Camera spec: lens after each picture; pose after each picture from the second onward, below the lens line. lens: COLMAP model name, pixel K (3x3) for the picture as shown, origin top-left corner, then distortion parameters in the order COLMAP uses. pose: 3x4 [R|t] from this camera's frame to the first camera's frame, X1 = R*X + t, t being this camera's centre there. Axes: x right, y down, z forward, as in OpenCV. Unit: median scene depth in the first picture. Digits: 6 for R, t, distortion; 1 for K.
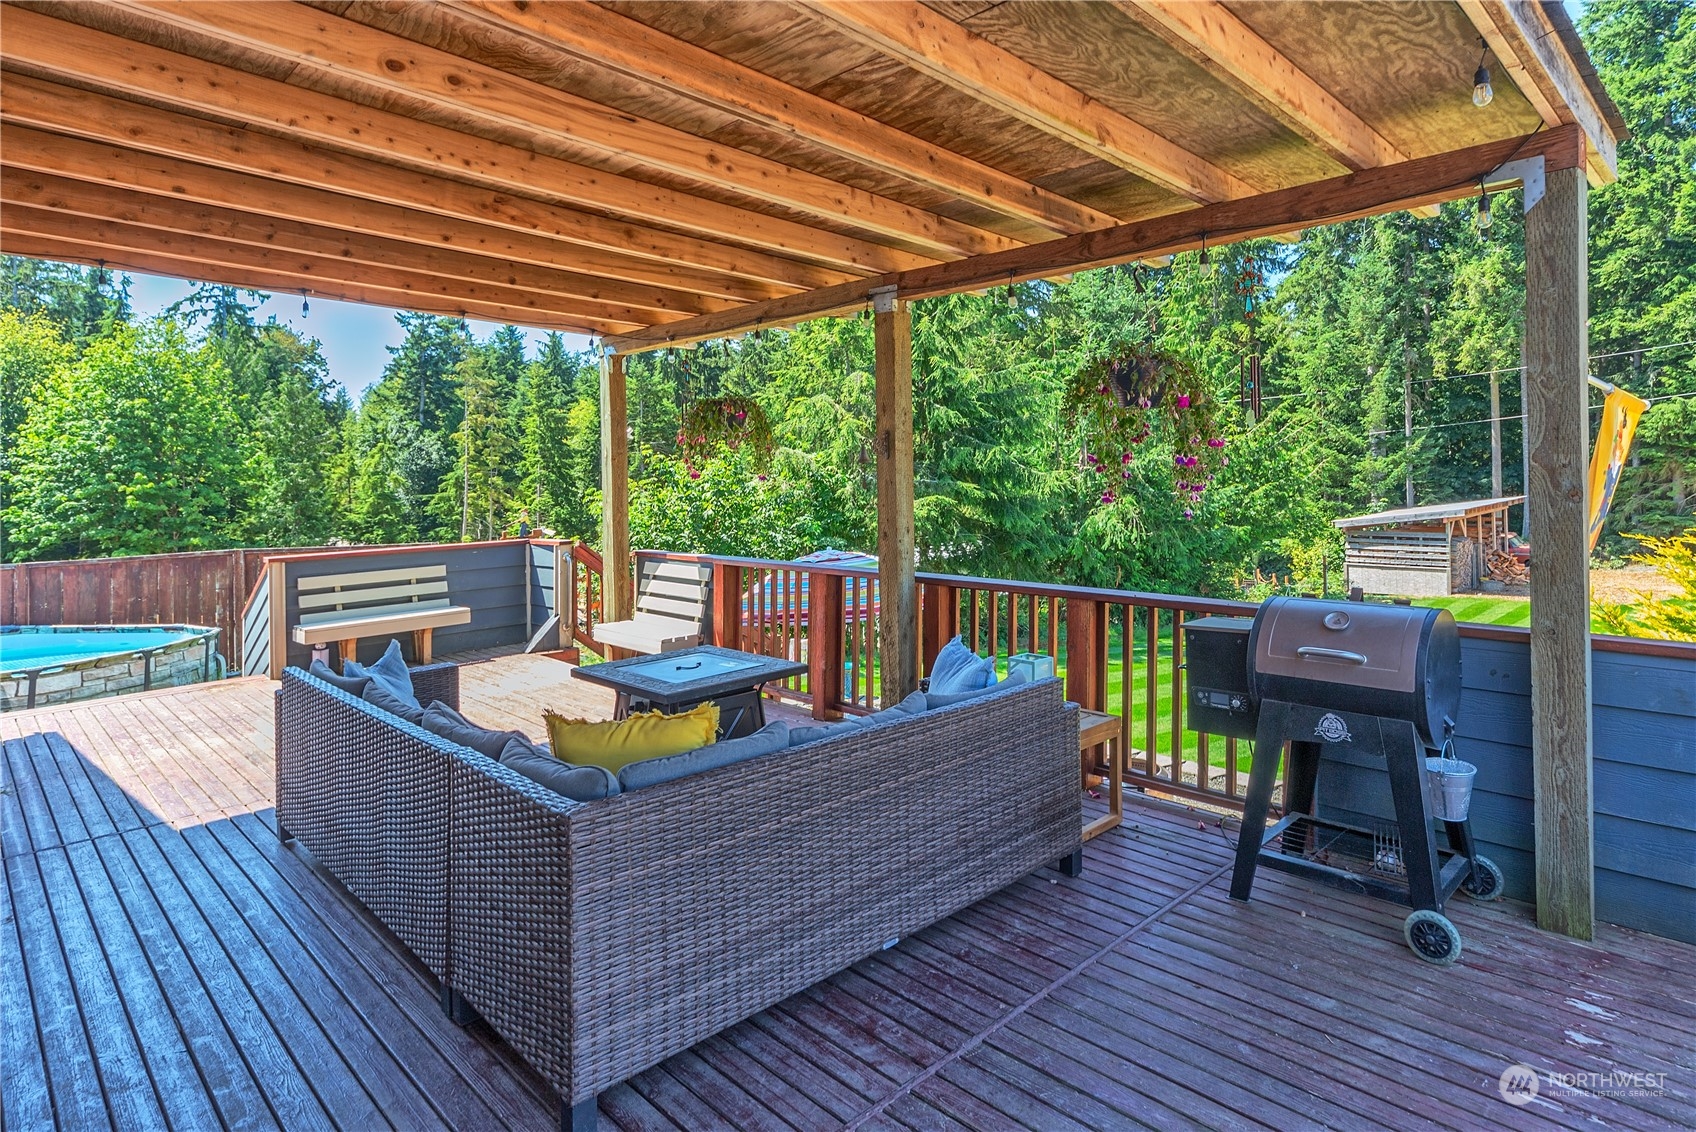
lens RADIAL K [[946.7, 0, 849.9], [0, 946.7, 462.3], [0, 0, 1]] dist [0.000465, -0.004561]
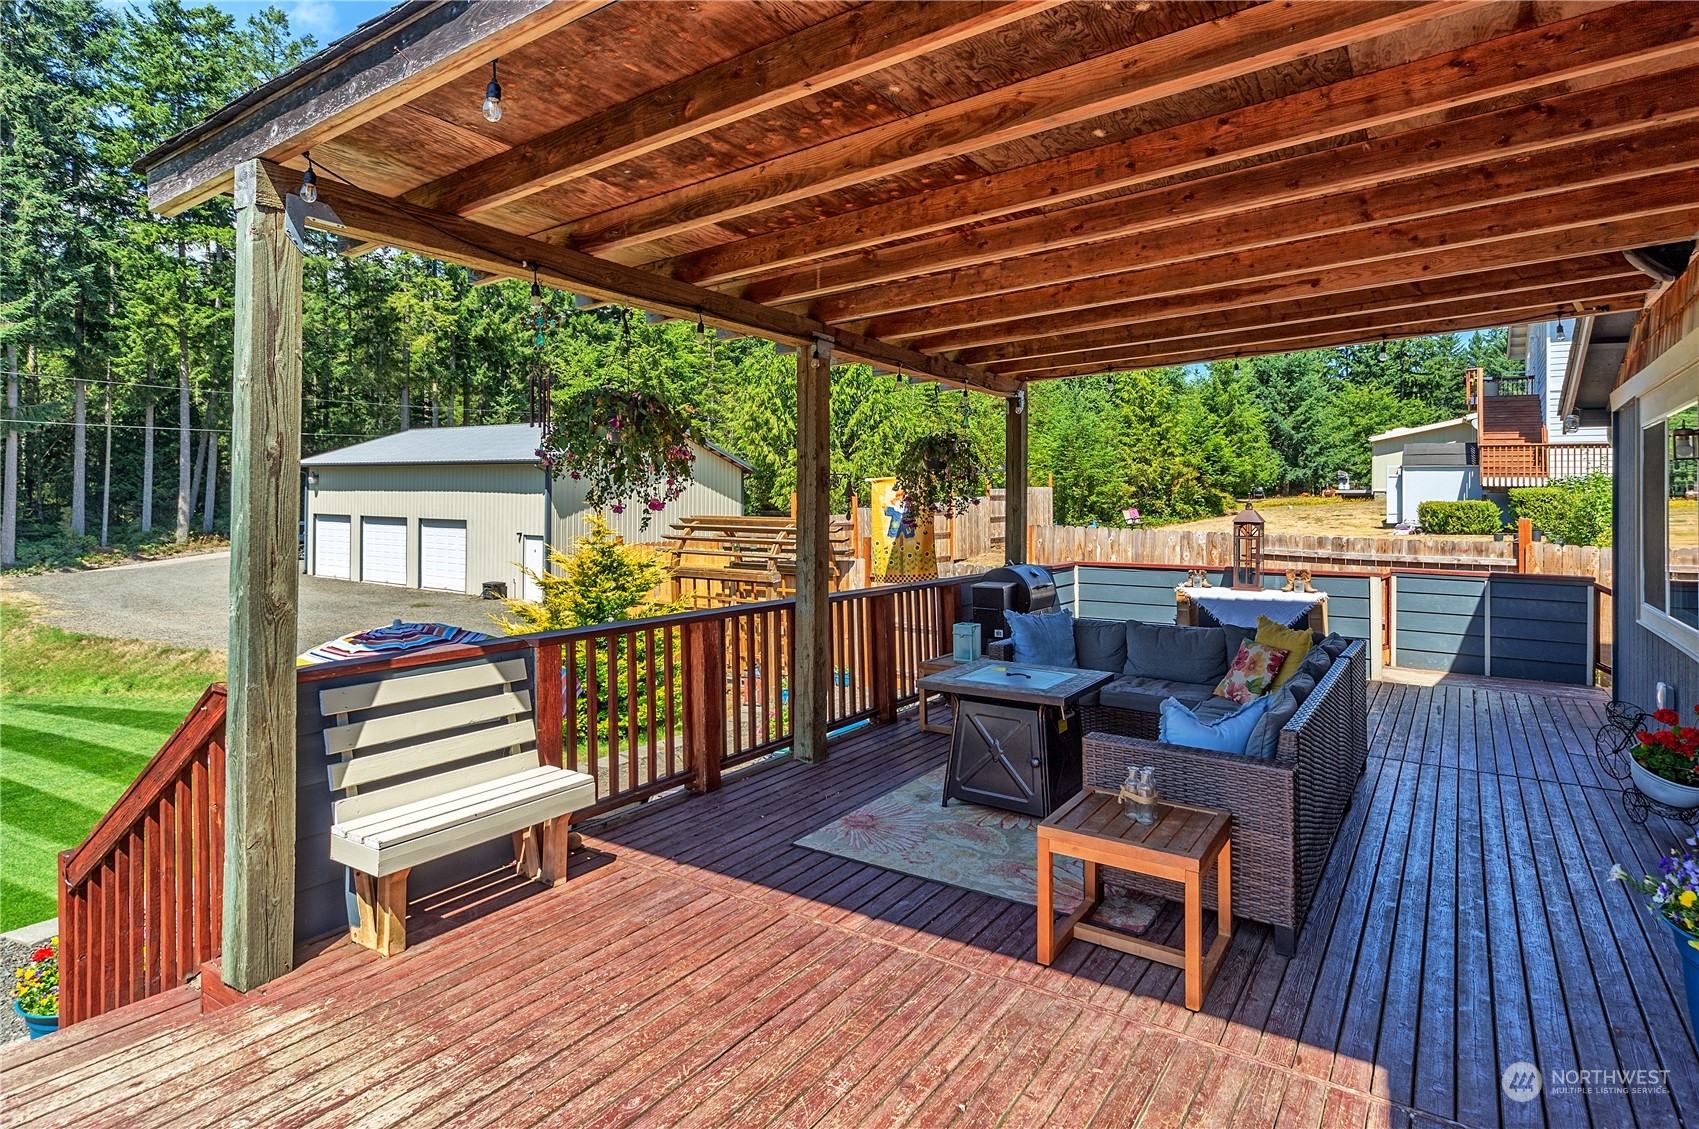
lens RADIAL K [[921.5, 0, 857.1], [0, 921.5, 508.4], [0, 0, 1]] dist [-0.013333, -0.000357]
pose [[-0.219032, 0.011868, 0.975646, -0.143231], [-0.009474, 0.999853, -0.014289, 0.004196], [-0.975672, -0.012373, -0.218887, 0.171570]]
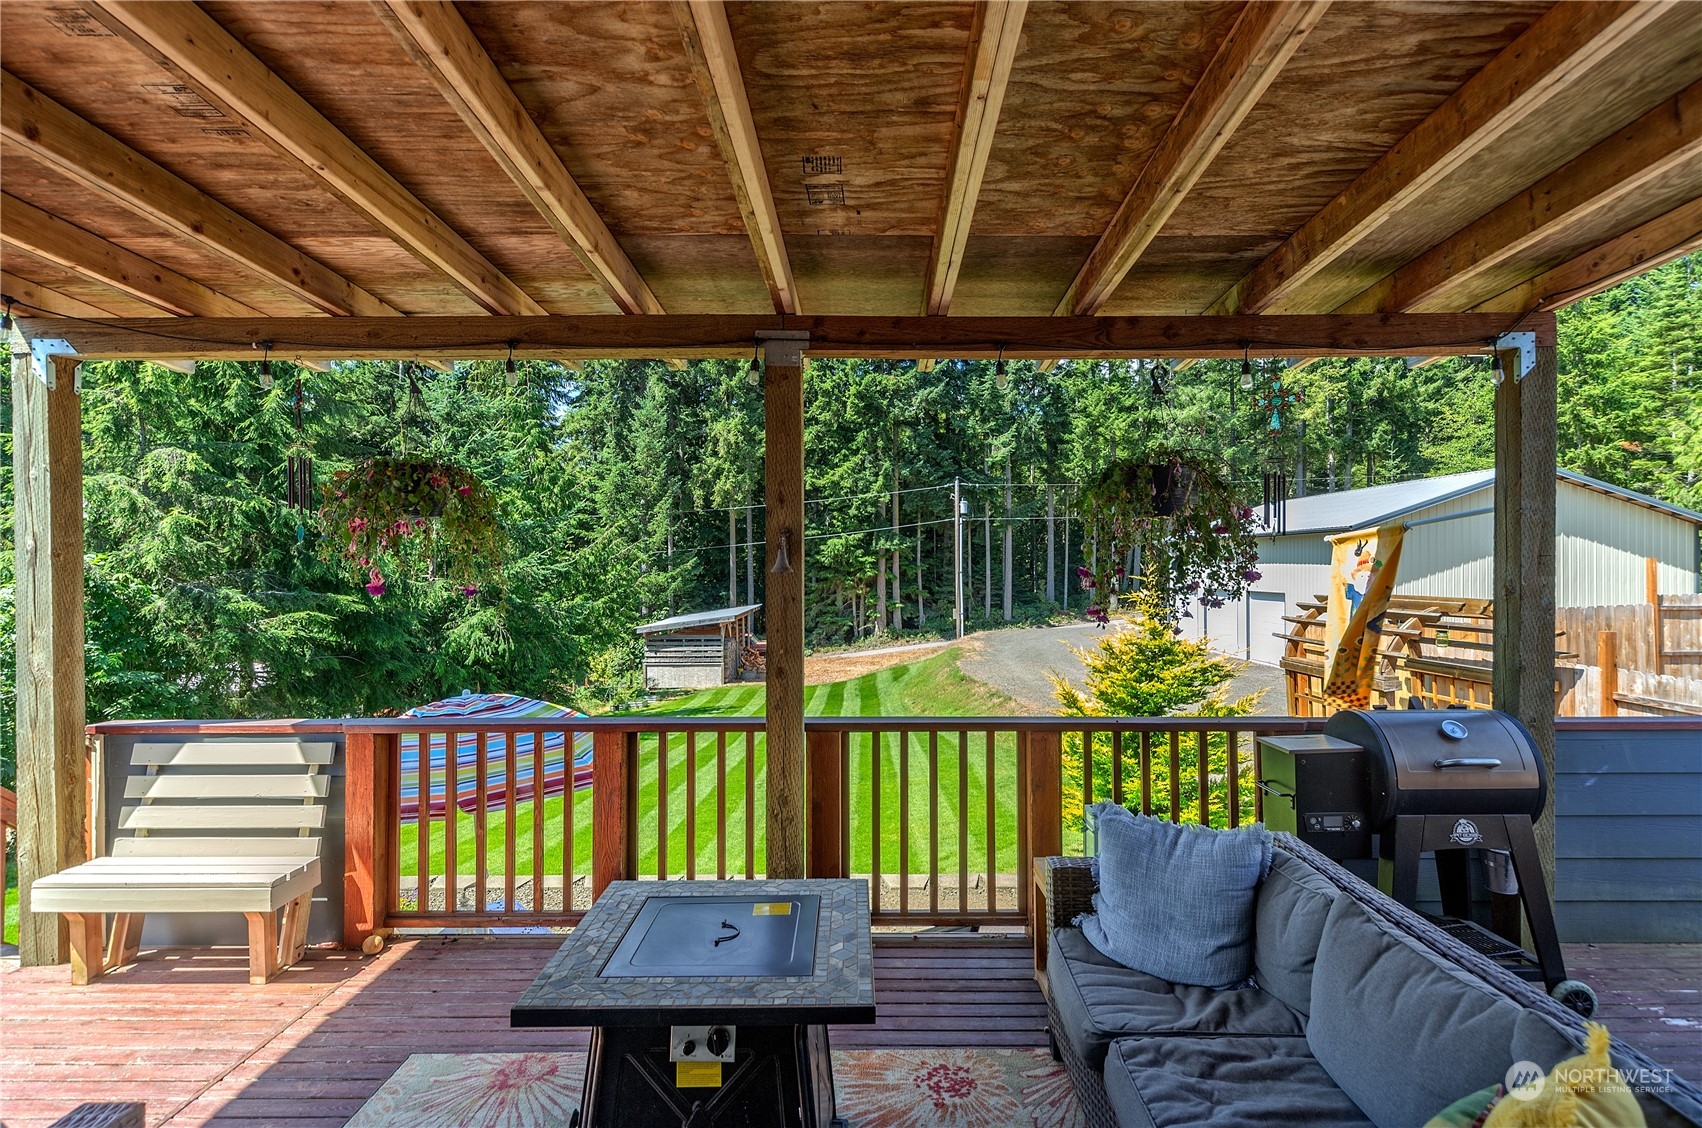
lens RADIAL K [[869.3, 0, 861.4], [0, 869.3, 573.8], [0, 0, 1]] dist [-0.000083, 0.000811]
pose [[0.699165, 0.015492, 0.714792, -0.057551], [-0.014258, 0.999869, -0.007724, 0.000906], [-0.714818, -0.004791, 0.699294, 0.070421]]
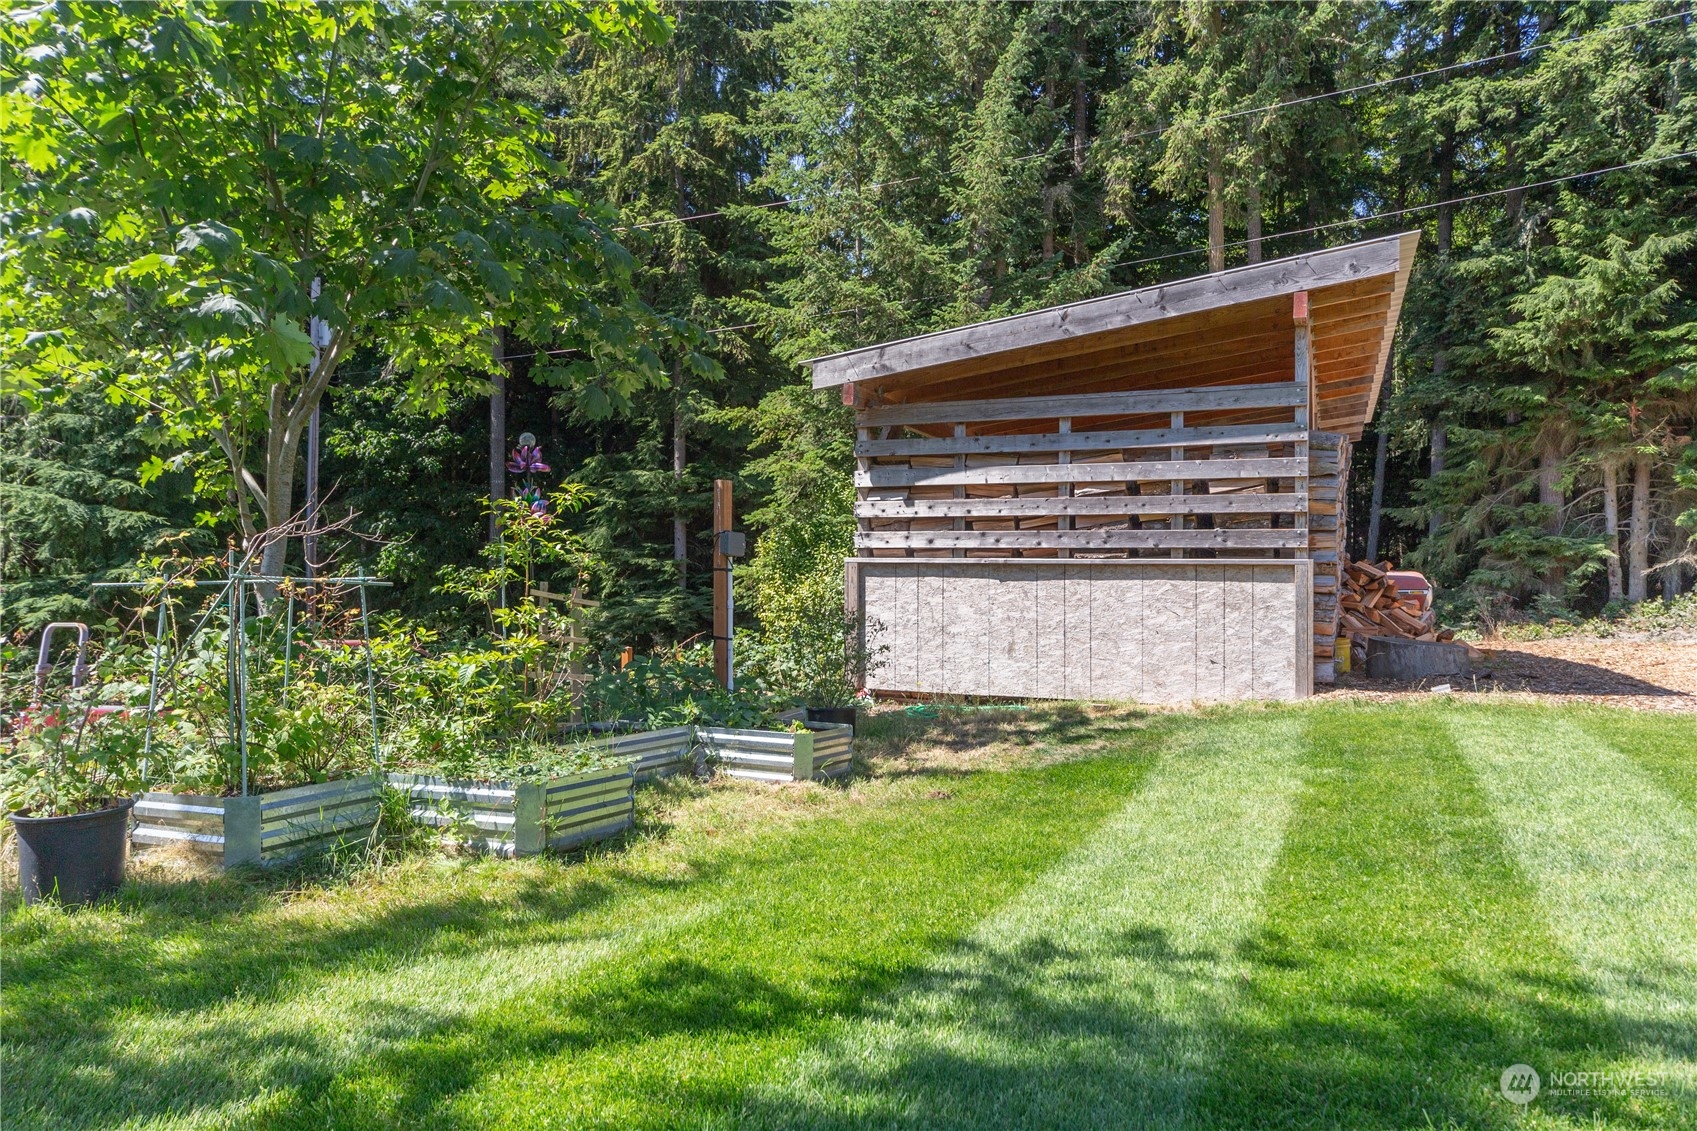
lens RADIAL K [[1118.1, 0, 848.5], [0, 1118.1, 565.5], [0, 0, 1]] dist [0.004632, 0.001070]
pose [[0.921089, 0.042652, 0.387010, 0.454602], [-0.037177, 0.999075, -0.021625, 0.121853], [-0.387574, 0.005530, 0.921822, 0.820232]]
